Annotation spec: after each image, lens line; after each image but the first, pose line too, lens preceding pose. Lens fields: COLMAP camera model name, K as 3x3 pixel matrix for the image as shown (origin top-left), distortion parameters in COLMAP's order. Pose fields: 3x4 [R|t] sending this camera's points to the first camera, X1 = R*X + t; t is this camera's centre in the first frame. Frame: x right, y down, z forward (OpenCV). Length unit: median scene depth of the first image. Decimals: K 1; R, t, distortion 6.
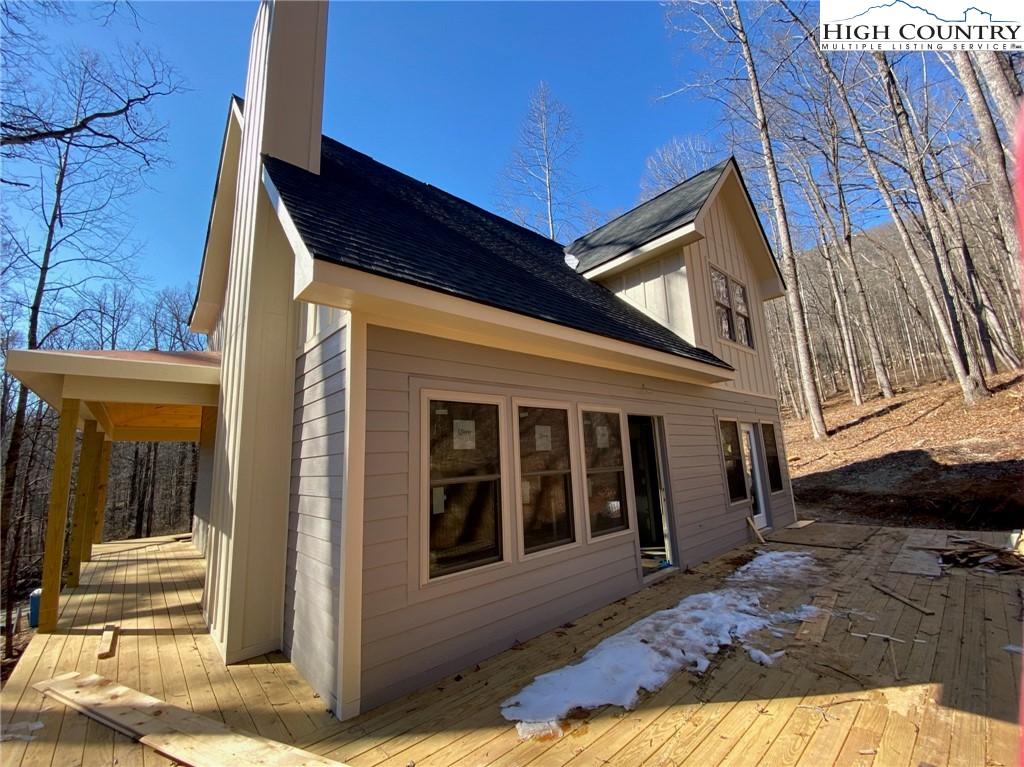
lens RADIAL K [[417.9, 0, 505.6], [0, 417.9, 383.5], [0, 0, 1]] dist [0.015146, -0.019917]
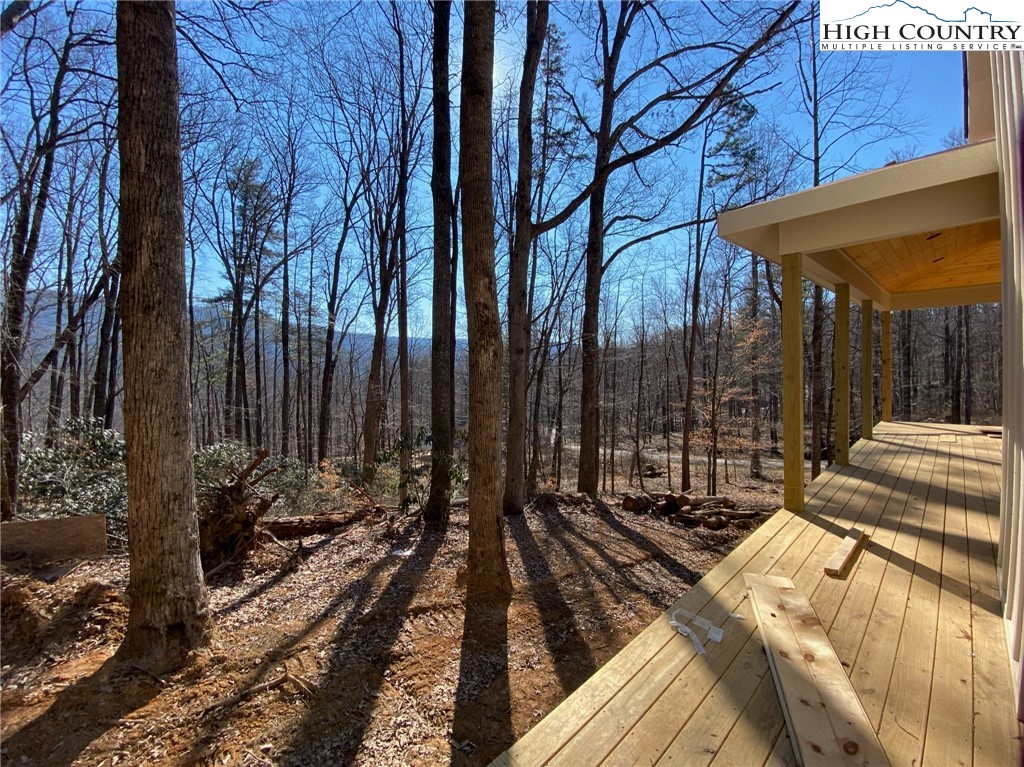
lens RADIAL K [[417.9, 0, 505.6], [0, 417.9, 383.5], [0, 0, 1]] dist [0.015146, -0.019917]
pose [[0.038625, 0.078848, -0.996138, -0.192183], [0.208969, 0.974203, 0.085214, 0.095527], [0.977159, -0.211453, 0.021152, 0.347212]]
